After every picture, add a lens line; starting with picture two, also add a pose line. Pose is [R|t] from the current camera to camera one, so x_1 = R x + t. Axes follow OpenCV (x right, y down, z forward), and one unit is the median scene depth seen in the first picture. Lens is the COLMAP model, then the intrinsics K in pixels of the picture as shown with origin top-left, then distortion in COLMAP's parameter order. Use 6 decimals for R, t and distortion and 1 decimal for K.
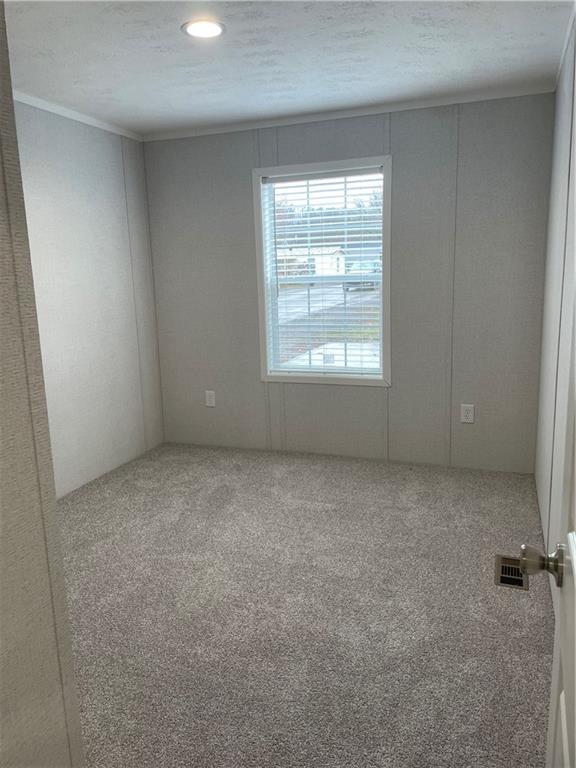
lens RADIAL K [[584.3, 0, 288.5], [0, 584.3, 382.3], [0, 0, 1]] dist [0.083677, -0.091883]
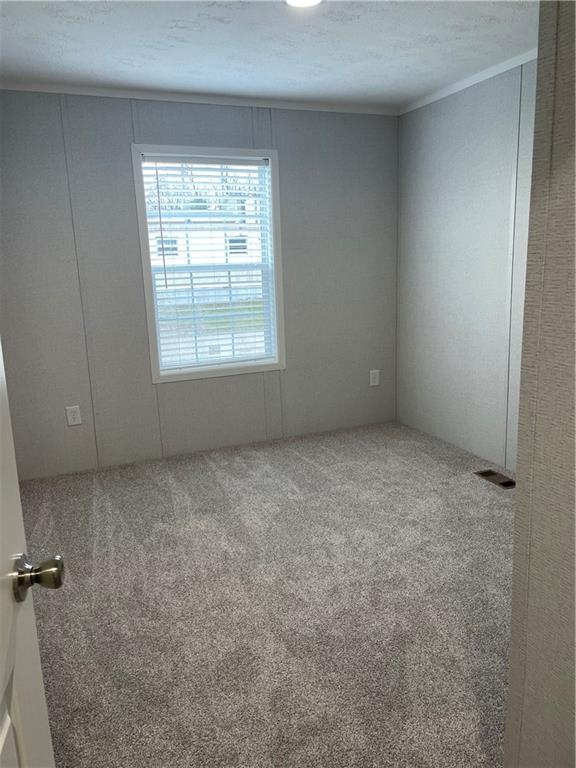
lens RADIAL K [[584.3, 0, 287.4], [0, 584.3, 387.7], [0, 0, 1]] dist [0.083677, -0.091883]
pose [[0.726718, -0.144591, 0.671546, -0.532958], [0.139555, 0.988286, 0.061768, -0.022432], [-0.672610, 0.048830, 0.738384, 0.204431]]
